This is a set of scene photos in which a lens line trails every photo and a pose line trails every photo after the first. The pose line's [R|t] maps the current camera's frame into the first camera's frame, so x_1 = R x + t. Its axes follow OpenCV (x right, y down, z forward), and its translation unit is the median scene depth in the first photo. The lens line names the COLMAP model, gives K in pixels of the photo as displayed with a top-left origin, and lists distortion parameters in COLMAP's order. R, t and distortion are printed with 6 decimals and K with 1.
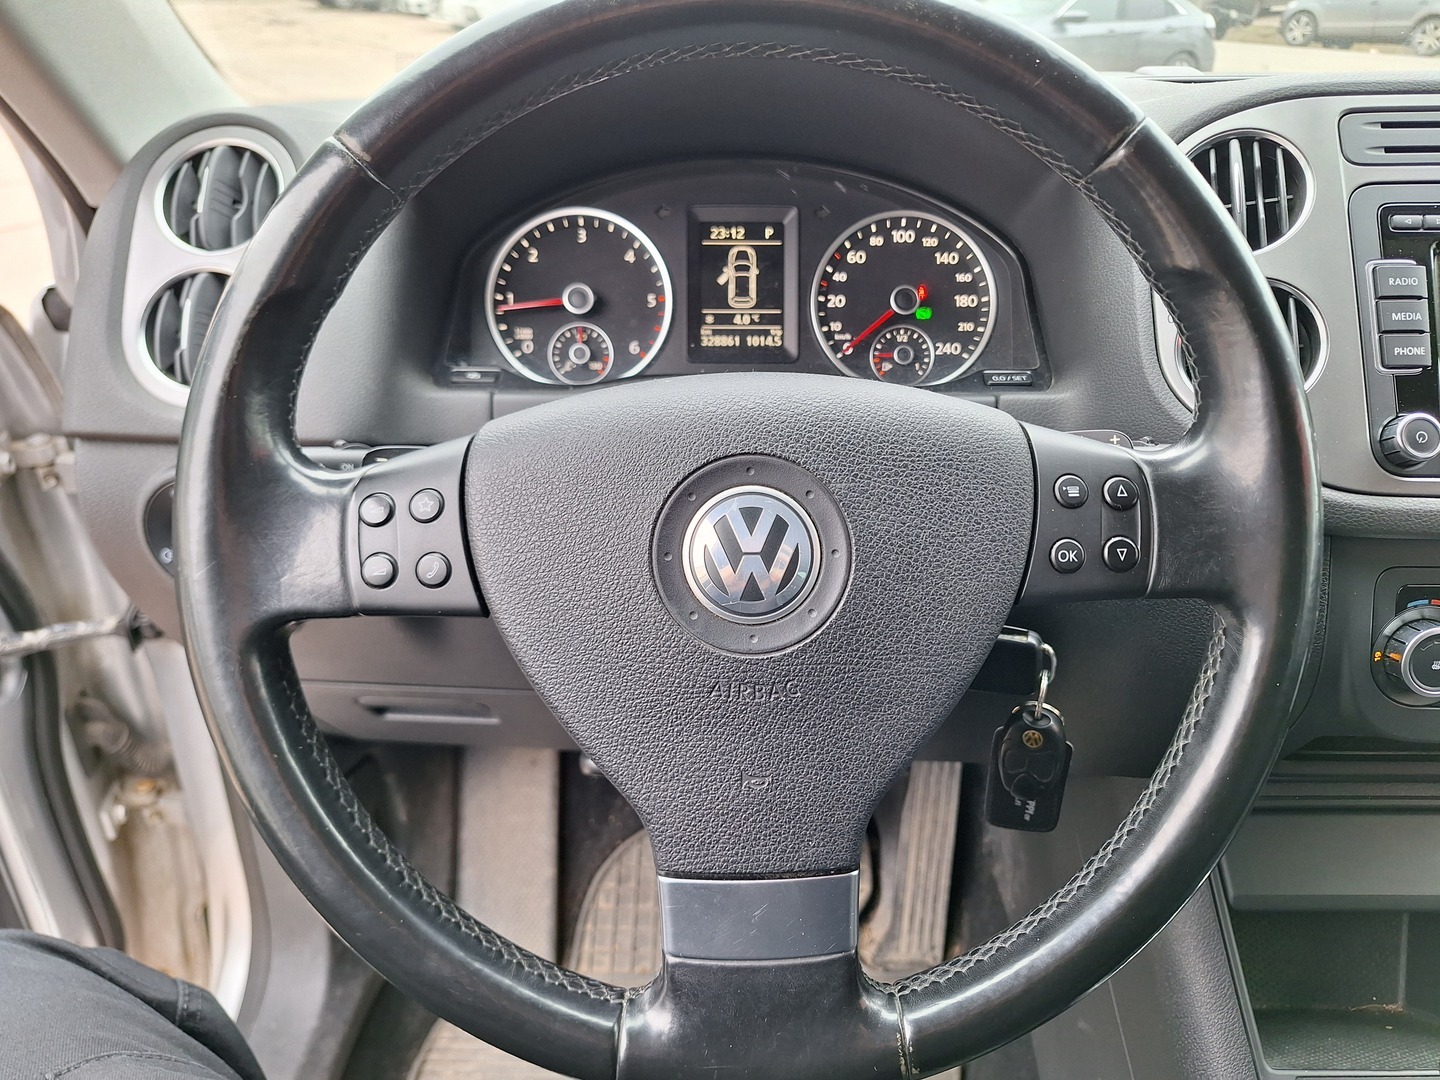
lens RADIAL K [[969.8, 0, 724.7], [0, 969.8, 540.1], [0, 0, 1]] dist [0.035783, -0.008133]
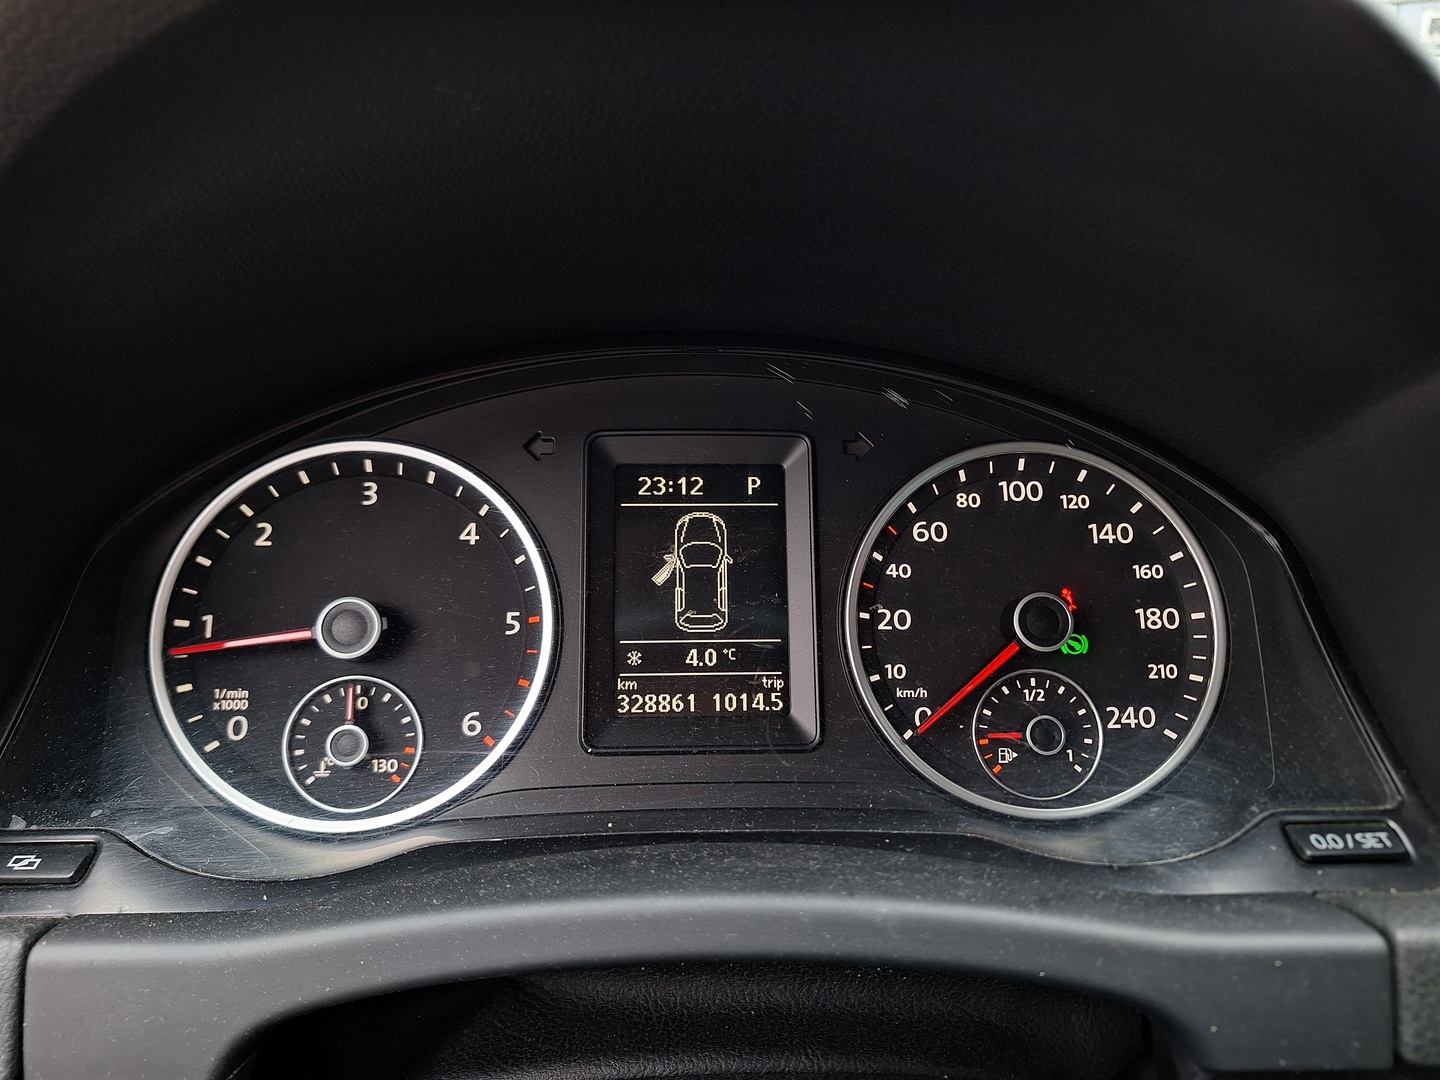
lens RADIAL K [[969.8, 0, 719.9], [0, 969.8, 542.8], [0, 0, 1]] dist [0.035783, -0.008133]
pose [[0.999013, -0.007522, 0.043786, 0.006287], [0.015364, 0.983248, -0.181627, -0.197392], [-0.041686, 0.182120, 0.982392, 0.520130]]
